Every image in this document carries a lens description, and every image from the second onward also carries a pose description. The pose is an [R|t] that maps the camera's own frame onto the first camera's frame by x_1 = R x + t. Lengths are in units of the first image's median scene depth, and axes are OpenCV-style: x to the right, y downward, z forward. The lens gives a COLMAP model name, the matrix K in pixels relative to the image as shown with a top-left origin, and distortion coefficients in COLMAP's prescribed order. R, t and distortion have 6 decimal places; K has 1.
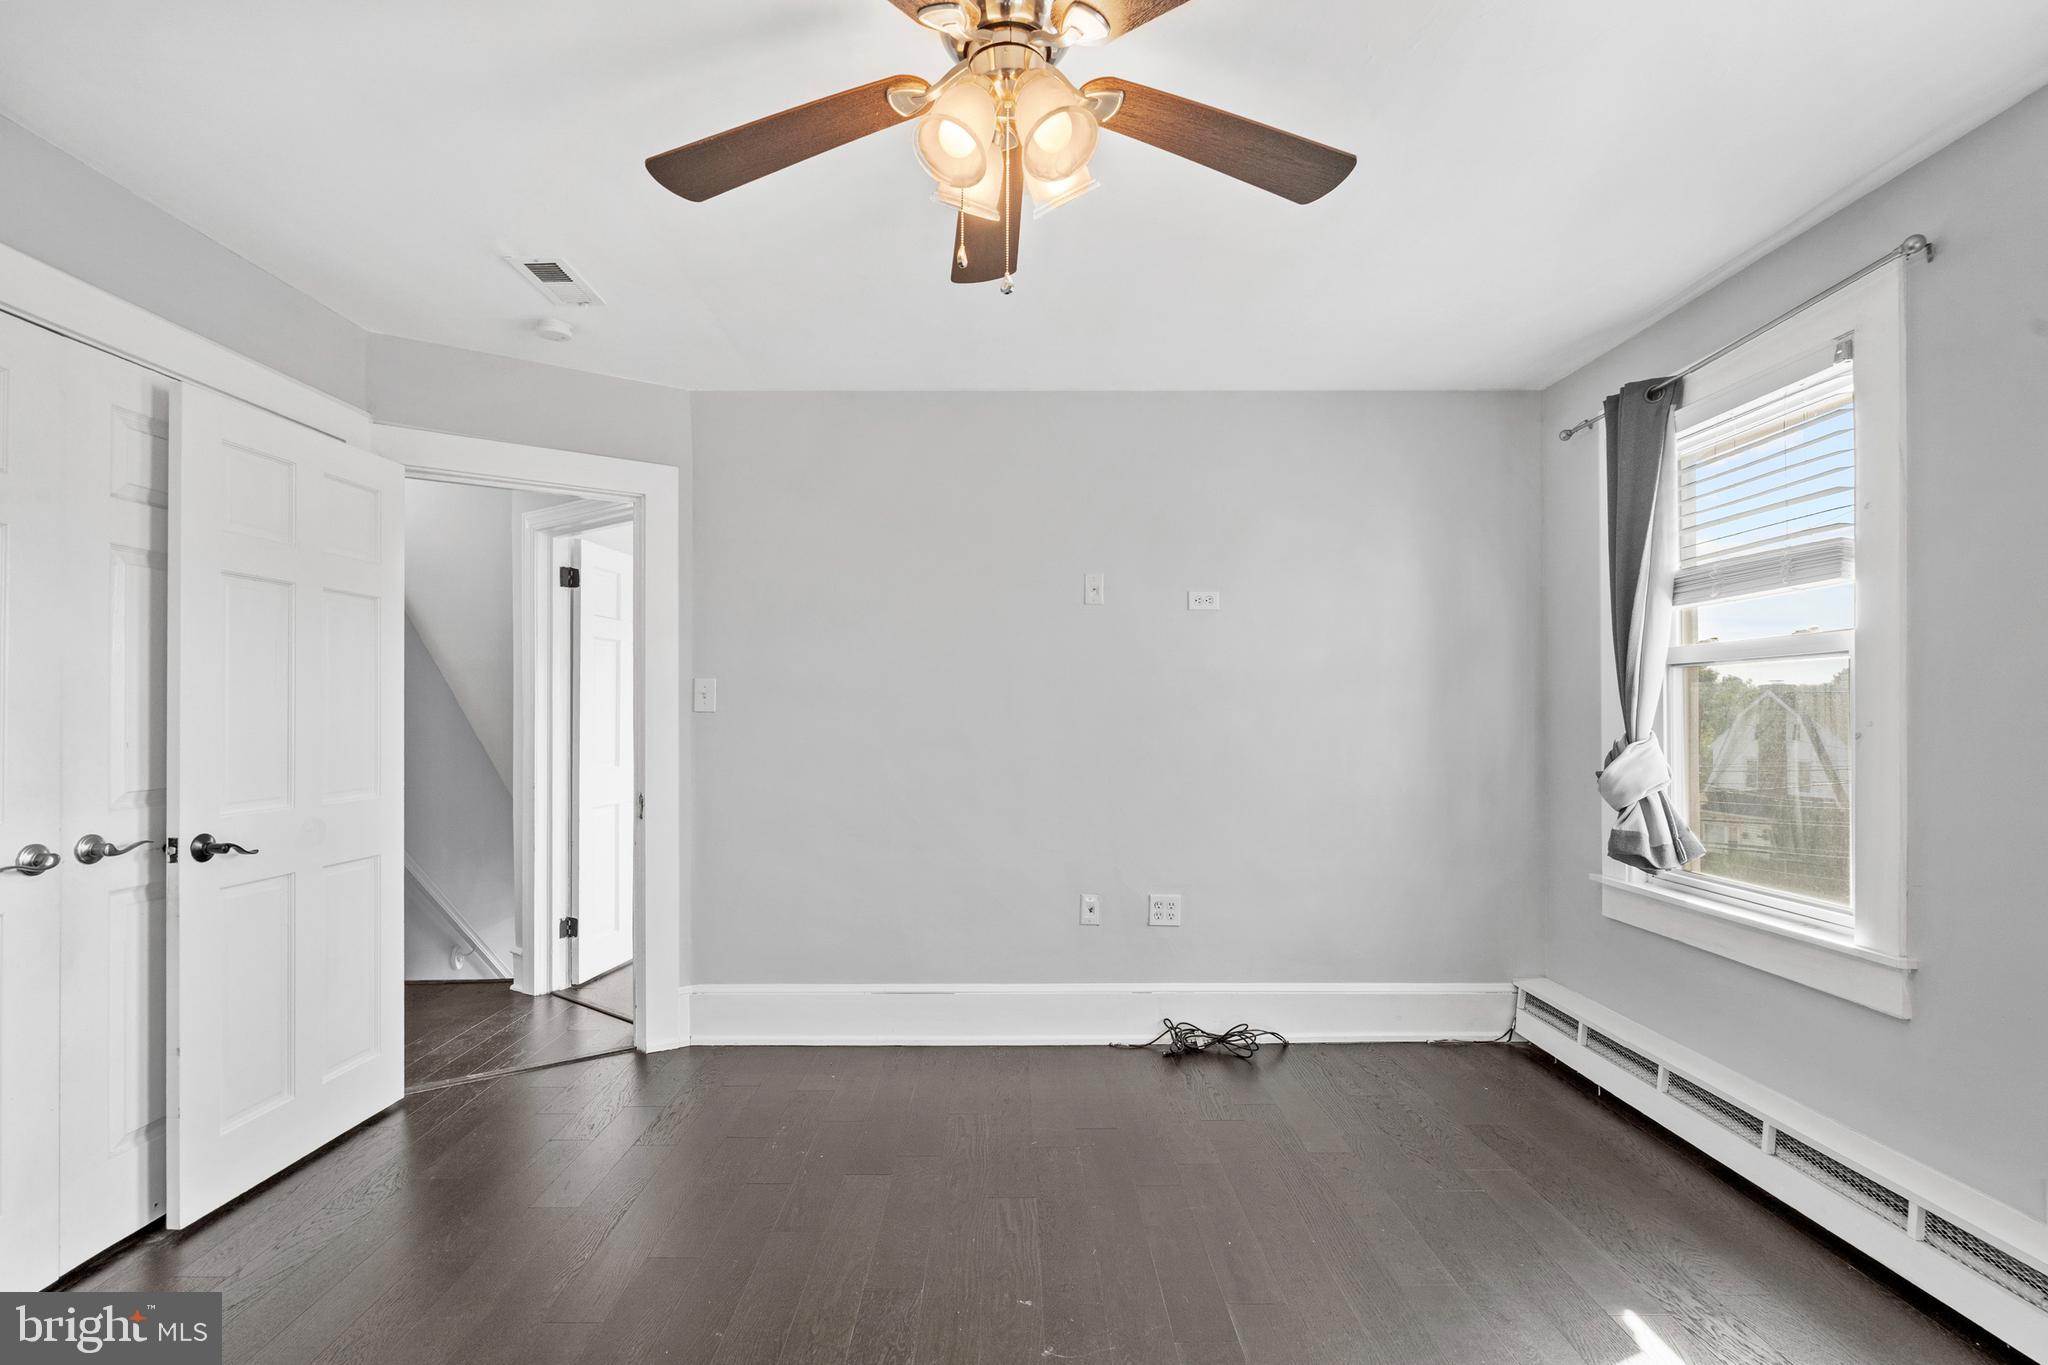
lens RADIAL K [[946.9, 0, 1030.9], [0, 946.9, 696.0], [0, 0, 1]] dist [-0.012806, 0.001424]
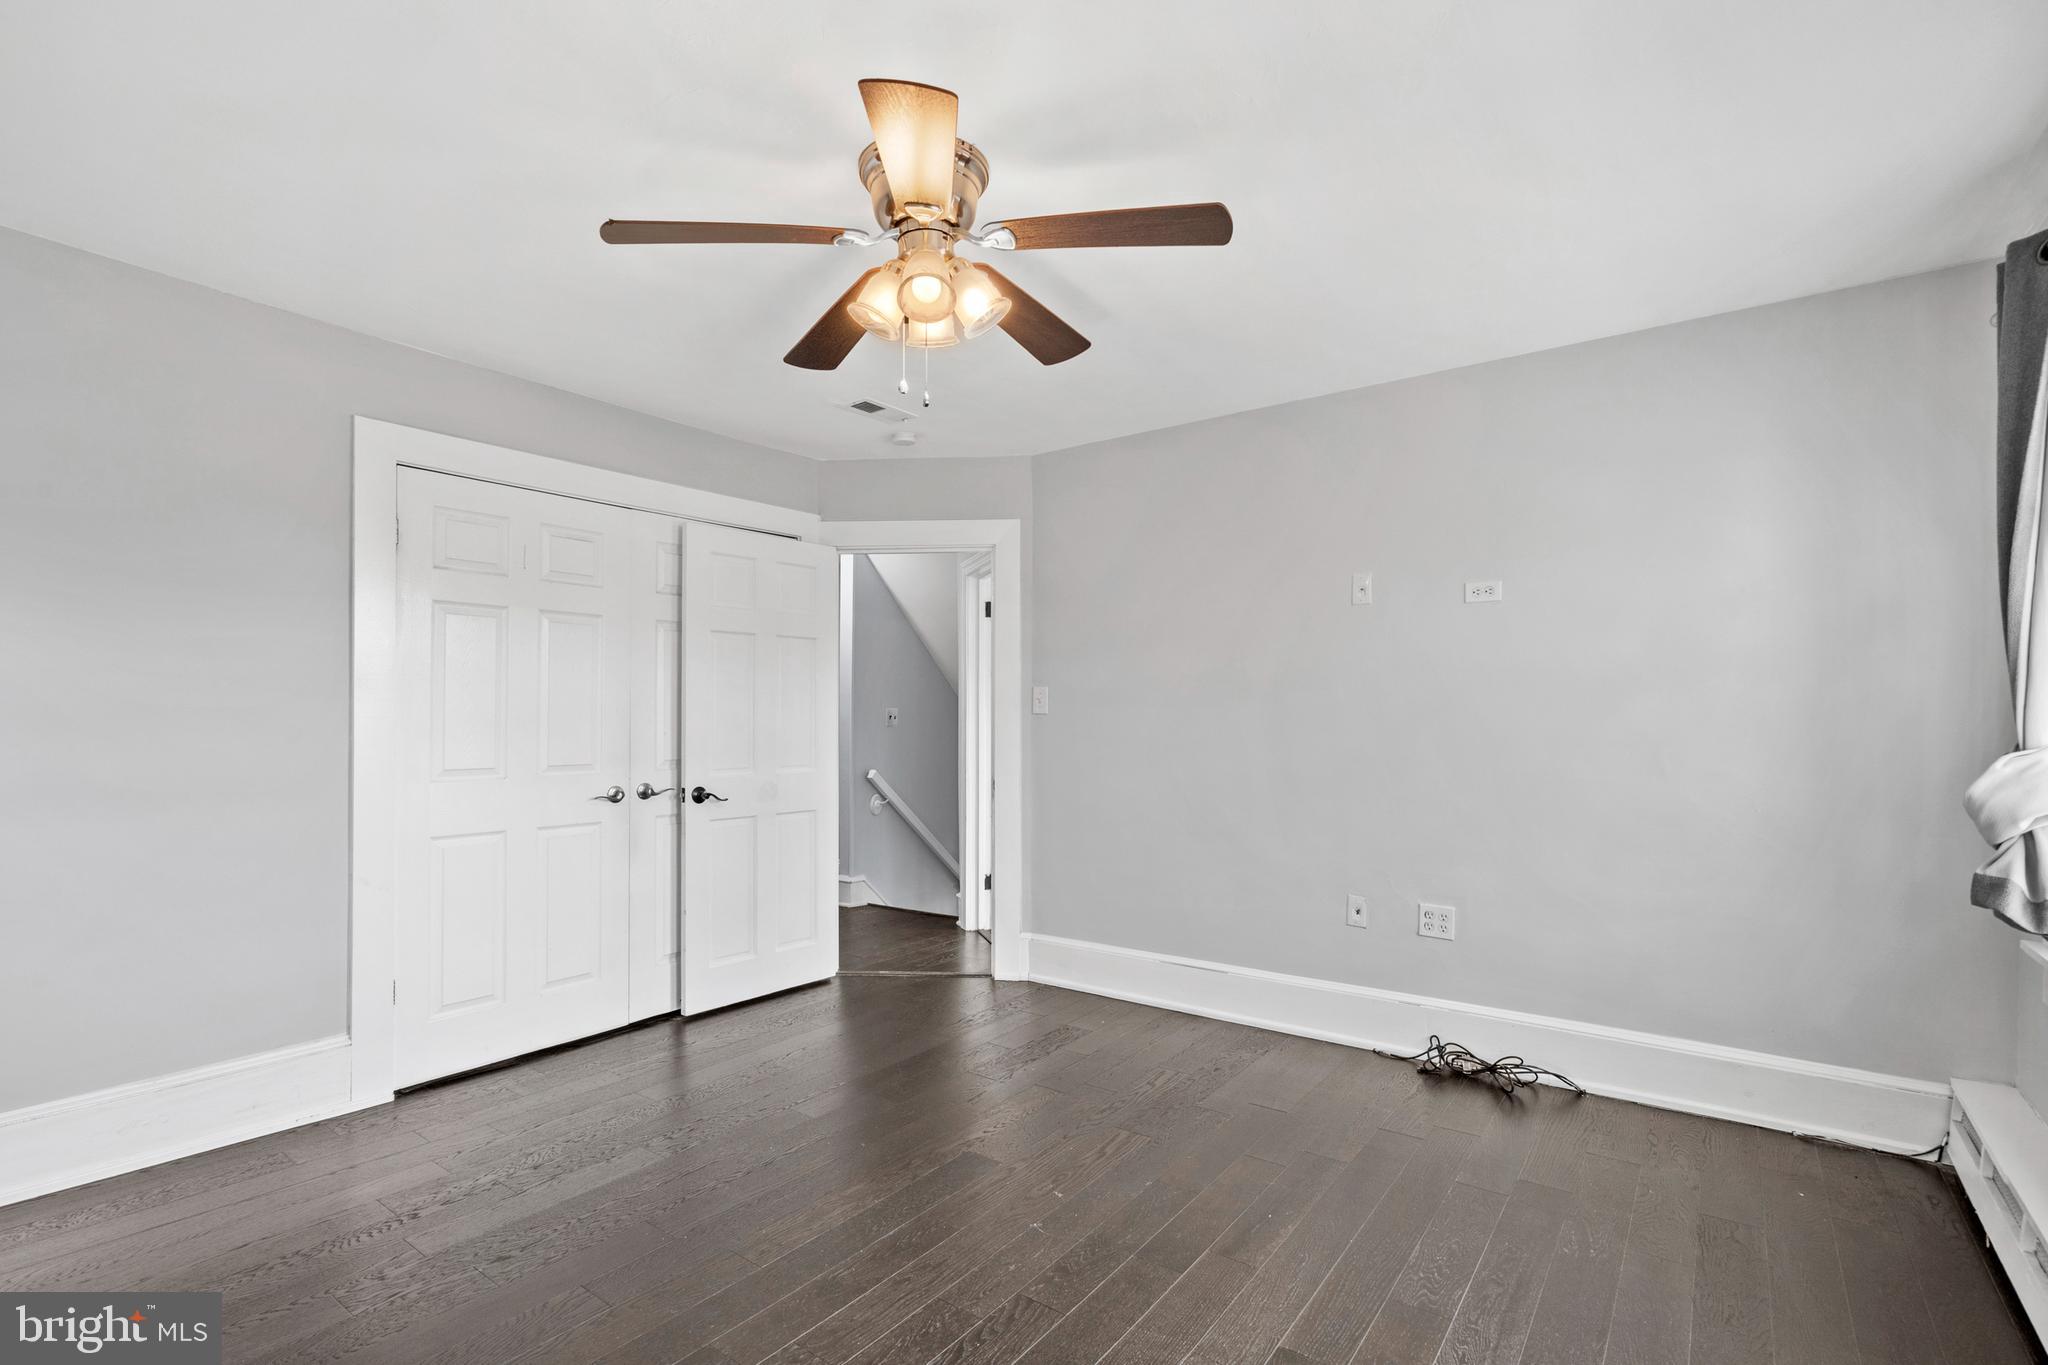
lens RADIAL K [[946.9, 0, 1028.1], [0, 946.9, 695.1], [0, 0, 1]] dist [-0.012806, 0.001424]
pose [[0.798486, -0.015308, -0.601818, 0.400522], [0.012238, 0.999883, -0.009196, 0.003294], [0.601888, -0.000022, 0.798580, -0.002212]]
